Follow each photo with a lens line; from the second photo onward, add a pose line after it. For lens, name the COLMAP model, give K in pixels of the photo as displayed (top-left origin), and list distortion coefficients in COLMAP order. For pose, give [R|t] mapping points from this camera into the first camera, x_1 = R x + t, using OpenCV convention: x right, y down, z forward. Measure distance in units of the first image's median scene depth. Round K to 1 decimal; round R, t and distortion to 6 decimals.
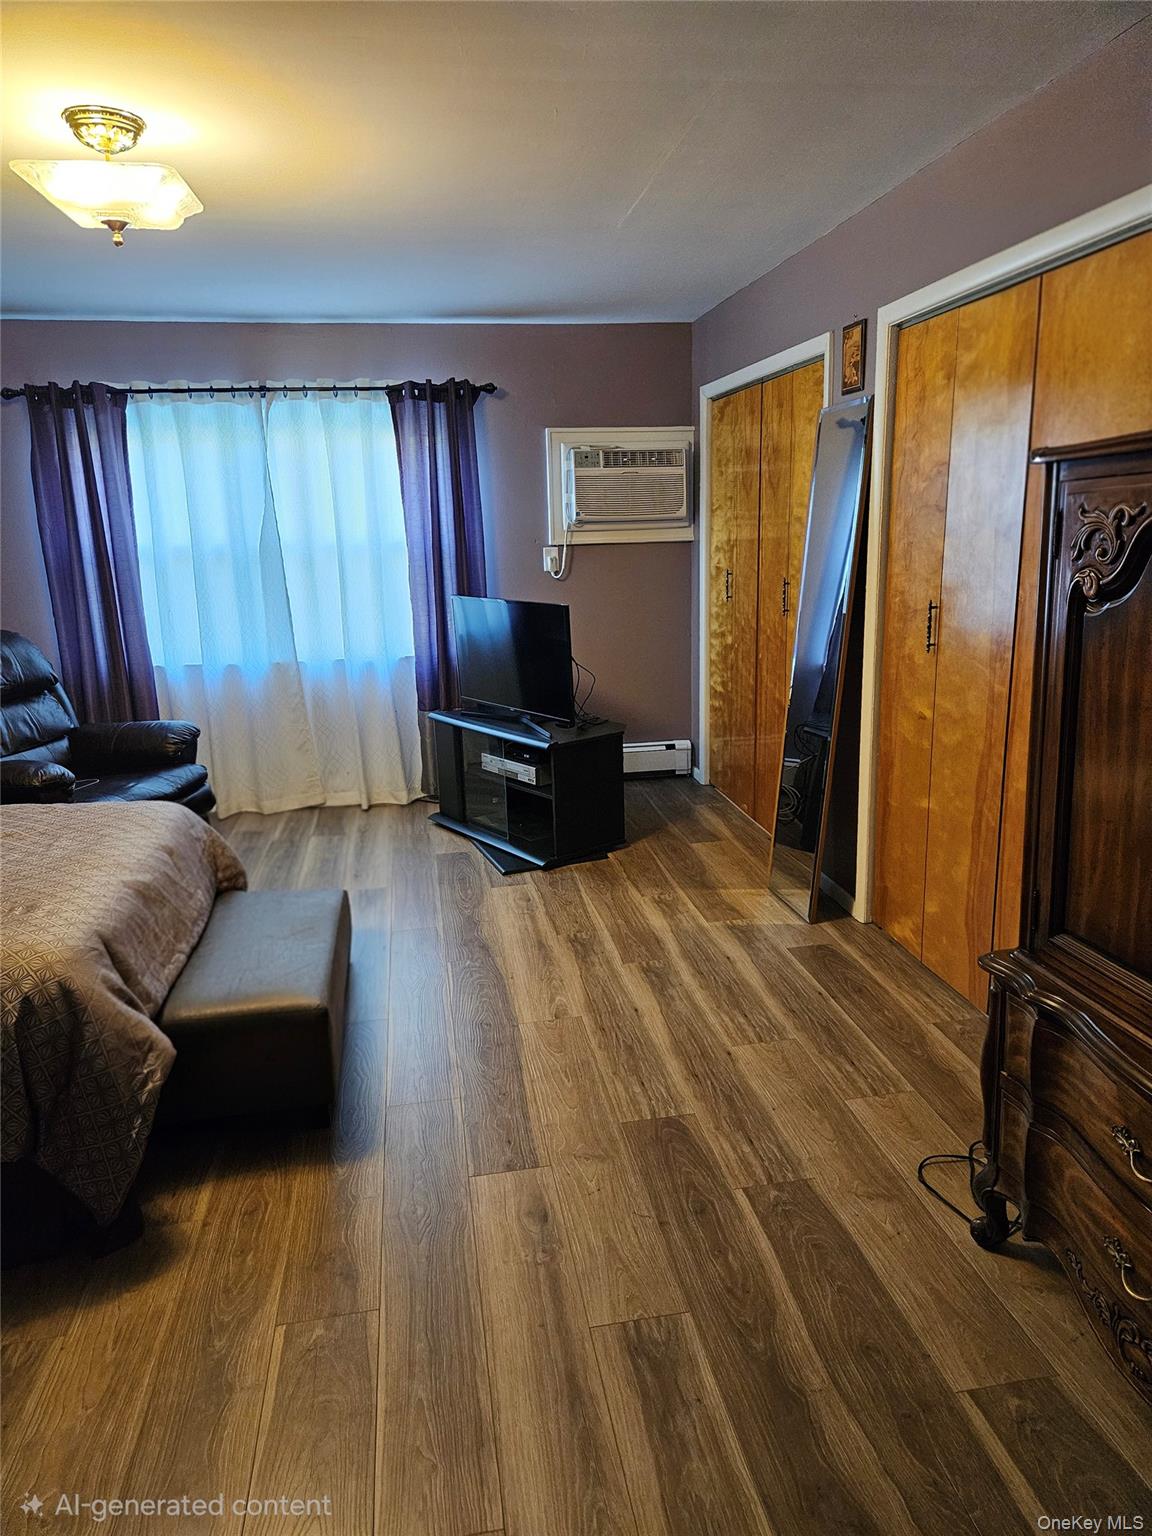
lens RADIAL K [[1022.5, 0, 576.0], [0, 1022.5, 768.0], [0, 0, 1]] dist [0.091167, -0.077742]
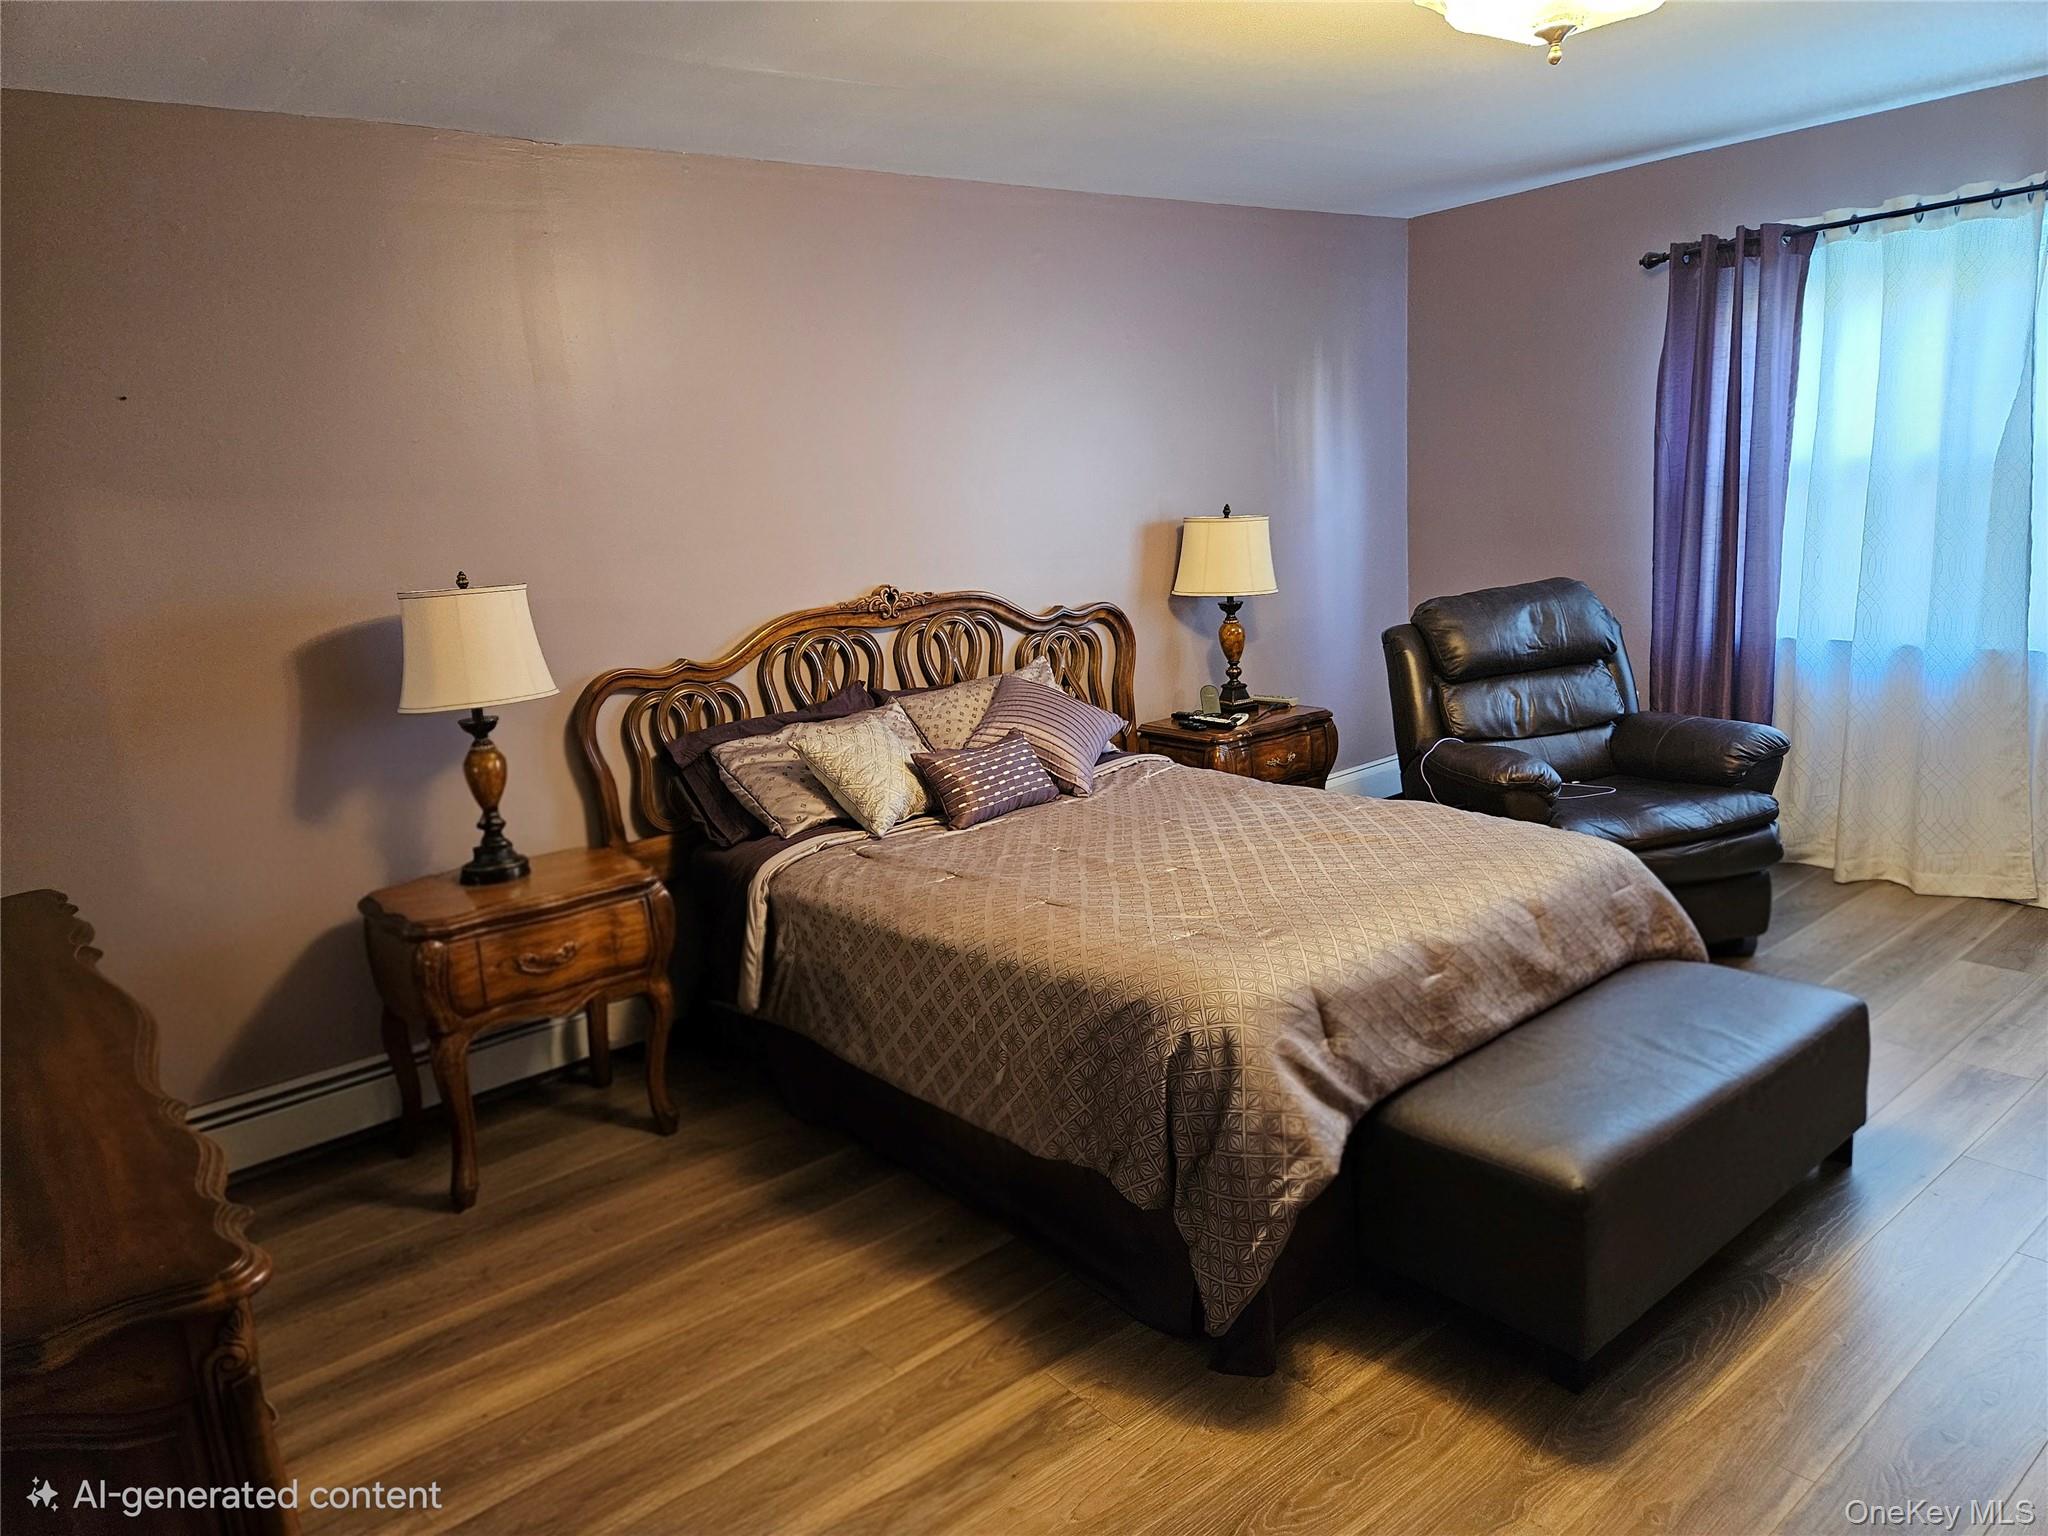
lens RADIAL K [[1363.3, 0, 1014.0], [0, 1363.3, 777.4], [0, 0, 1]] dist [0.091167, -0.077742]
pose [[0.493079, 0.179533, -0.851259, 0.151356], [-0.152813, 0.981136, 0.118410, -0.045966], [0.856459, 0.071698, 0.511212, 0.134845]]
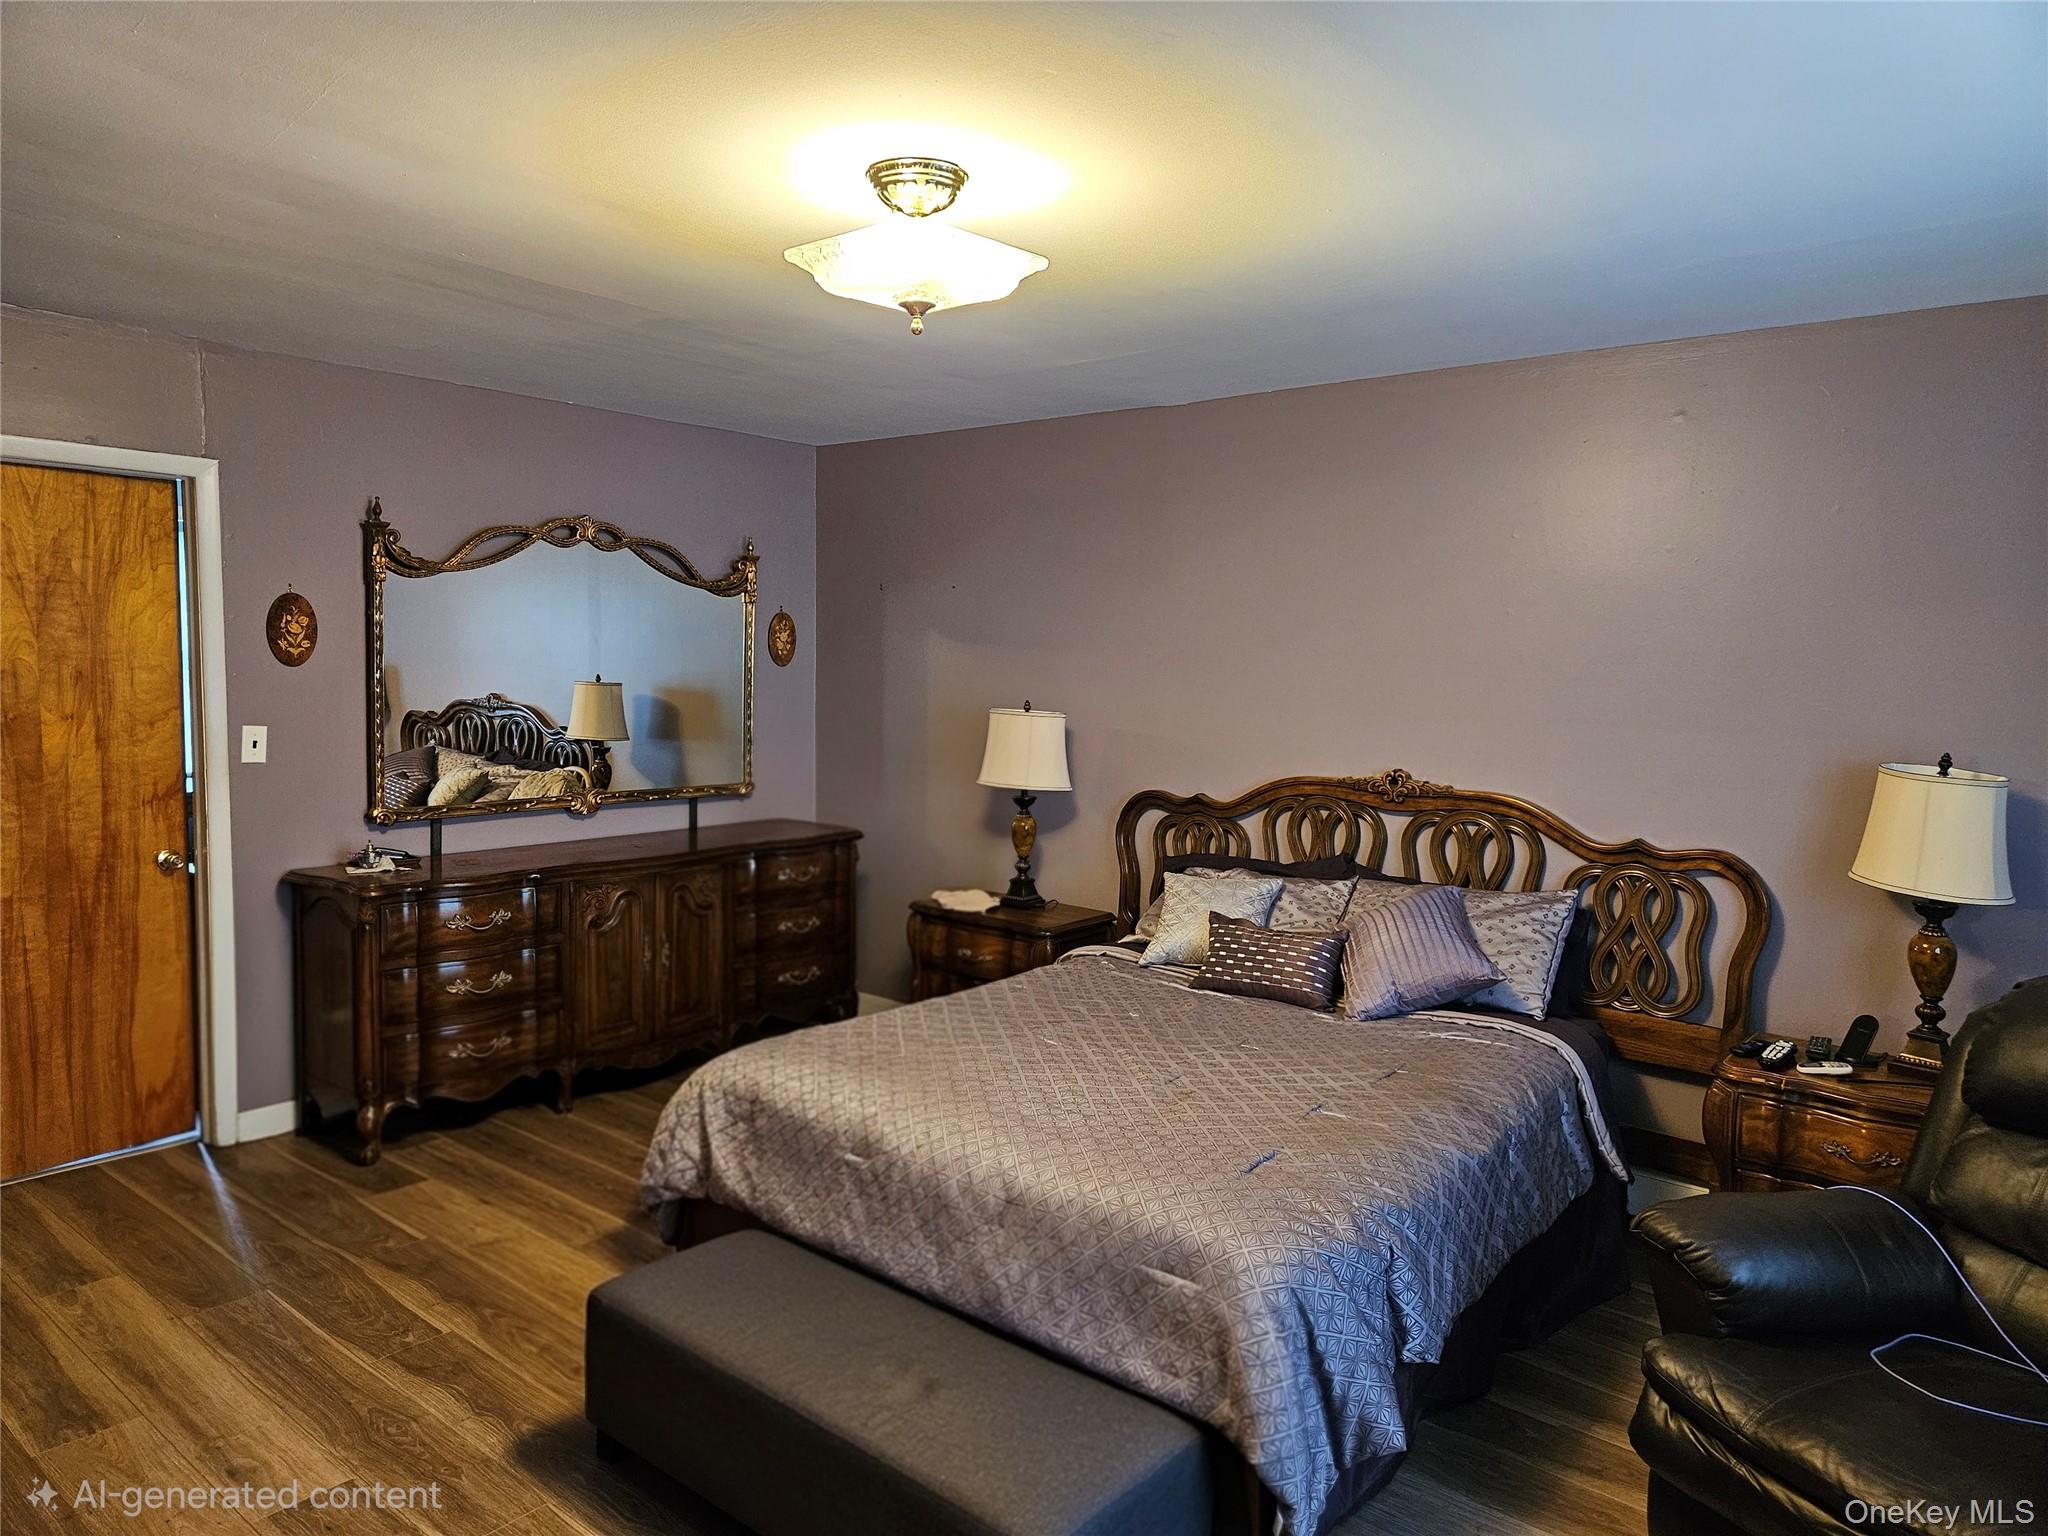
lens RADIAL K [[1363.3, 0, 1014.0], [0, 1363.3, 777.4], [0, 0, 1]] dist [0.091167, -0.077742]
pose [[-0.765690, 0.066298, -0.639783, 0.081691], [-0.155924, 0.945873, 0.284626, -0.267584], [0.624024, 0.317693, -0.713908, 1.023921]]
